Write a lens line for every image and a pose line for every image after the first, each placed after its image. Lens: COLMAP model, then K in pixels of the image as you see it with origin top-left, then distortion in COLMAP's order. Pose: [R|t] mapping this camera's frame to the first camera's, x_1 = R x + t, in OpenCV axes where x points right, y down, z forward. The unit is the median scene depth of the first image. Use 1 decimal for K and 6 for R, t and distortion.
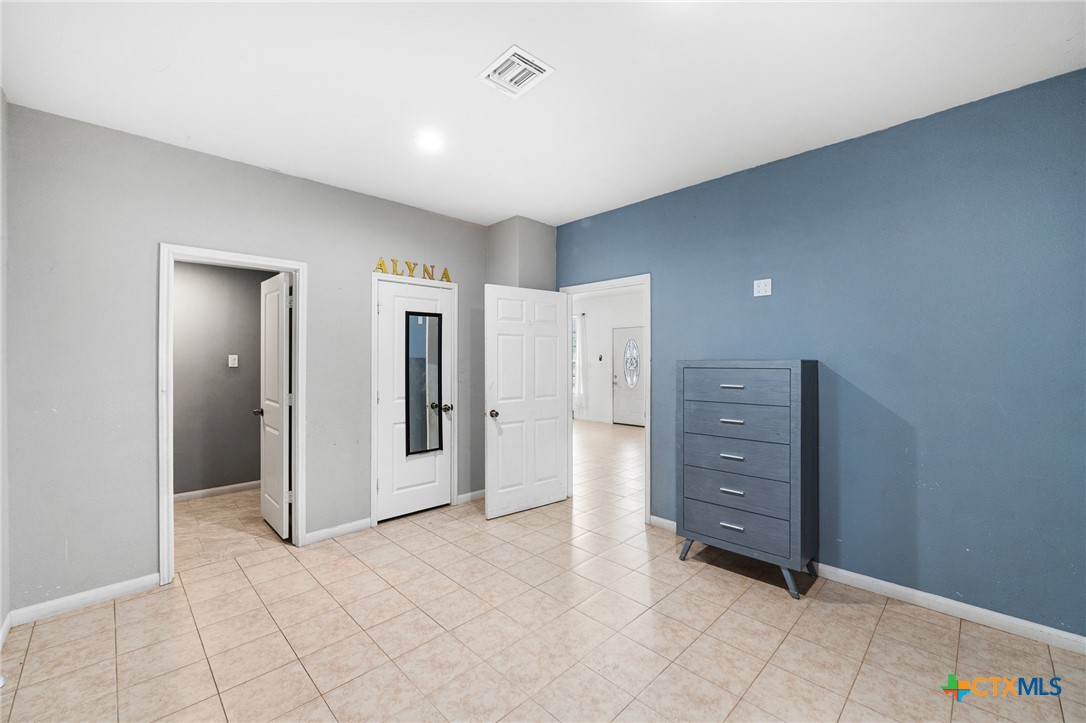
lens RADIAL K [[440.8, 0, 543.9], [0, 440.8, 356.4], [0, 0, 1]] dist [-0.003950, -0.000466]
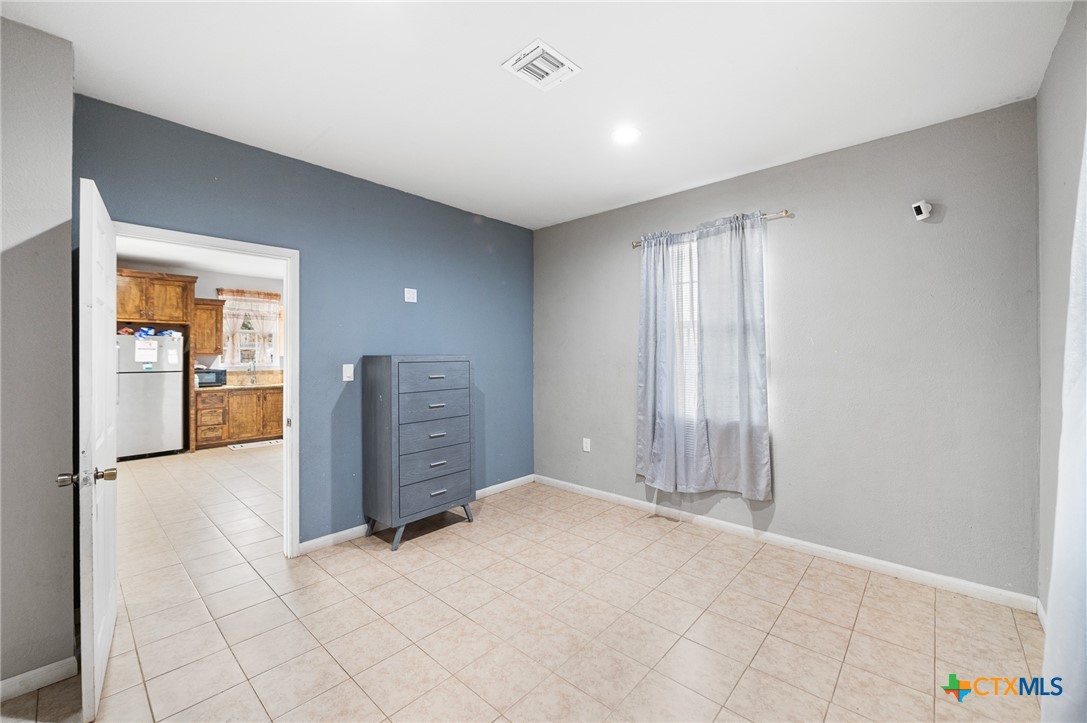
lens RADIAL K [[436.6, 0, 528.7], [0, 436.6, 347.8], [0, 0, 1]] dist [-0.004120, -0.000641]
pose [[-0.040372, 0.019857, 0.998987, -0.777575], [-0.002406, 0.999798, -0.019971, 0.011787], [-0.999182, -0.003209, -0.040316, 0.786832]]
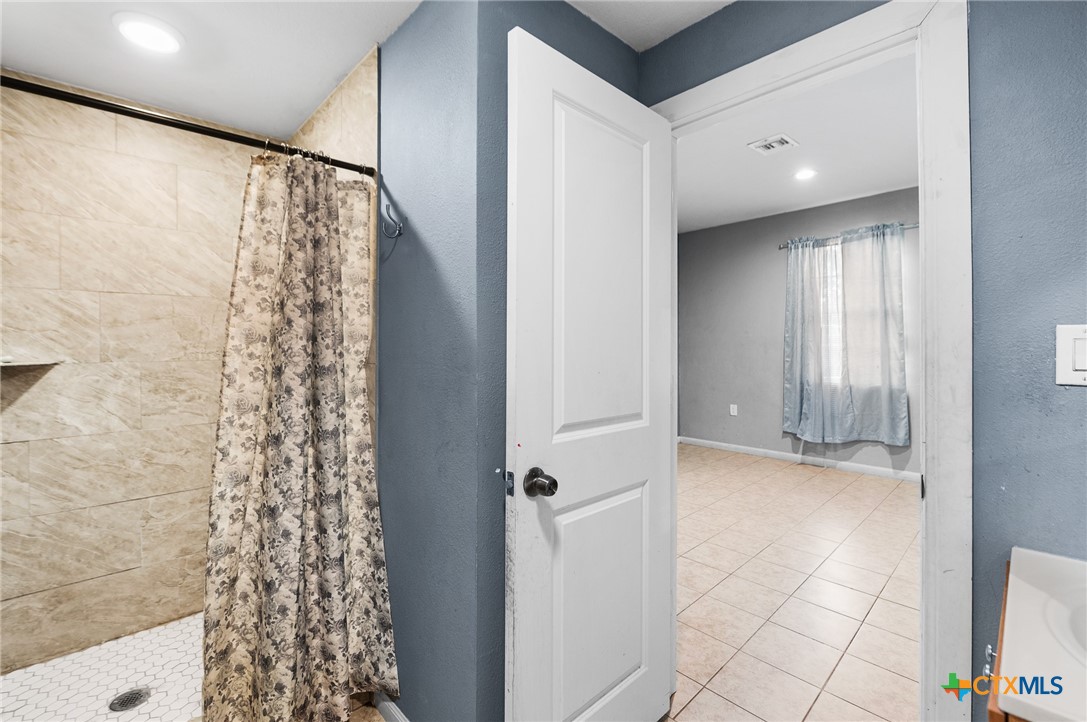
lens RADIAL K [[458.9, 0, 531.4], [0, 458.9, 340.3], [0, 0, 1]] dist [-0.001626, -0.000116]
pose [[0.038437, 0.015155, 0.999146, -1.250502], [-0.002039, 0.999884, -0.015088, 0.053471], [-0.999259, -0.001457, 0.038464, 1.311304]]
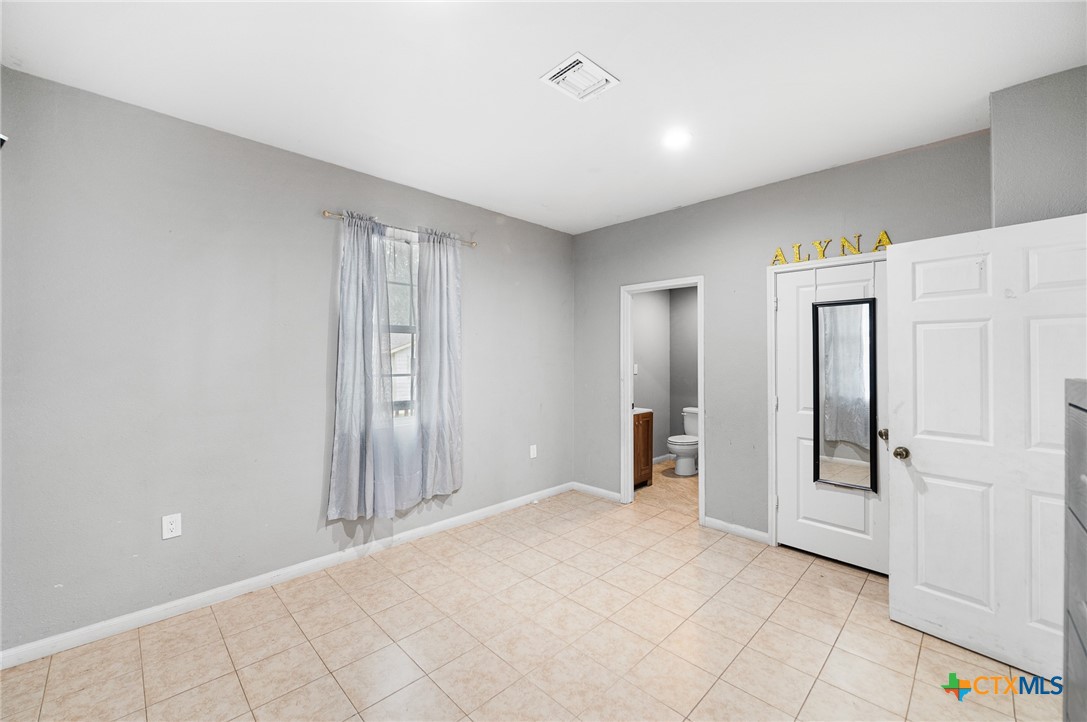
lens RADIAL K [[436.6, 0, 528.7], [0, 436.6, 347.3], [0, 0, 1]] dist [-0.004120, -0.000641]
pose [[-0.018616, -0.016426, -0.999692, 0.678620], [0.002389, 0.999861, -0.016474, -0.011430], [0.999824, -0.002695, -0.018574, 0.664372]]
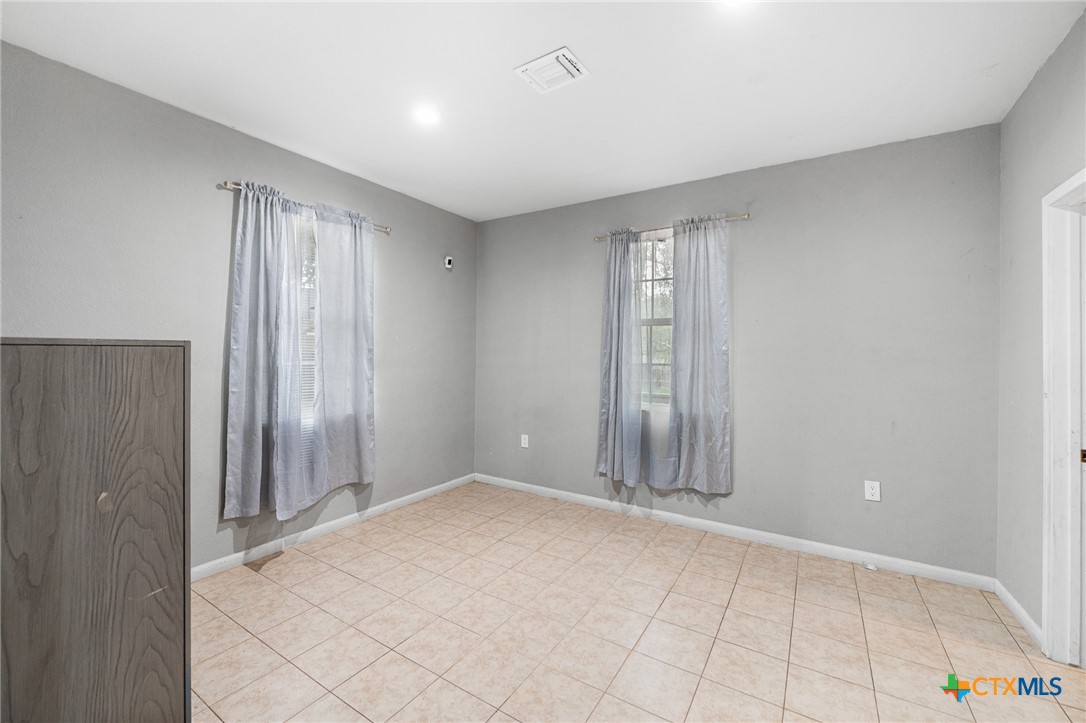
lens RADIAL K [[442.2, 0, 537.1], [0, 442.2, 352.6], [0, 0, 1]] dist [-0.004918, -0.000078]
pose [[-0.975994, -0.007613, -0.217666, 0.138738], [-0.007125, 0.999970, -0.003028, 0.014463], [0.217683, -0.001405, -0.976019, 1.471314]]
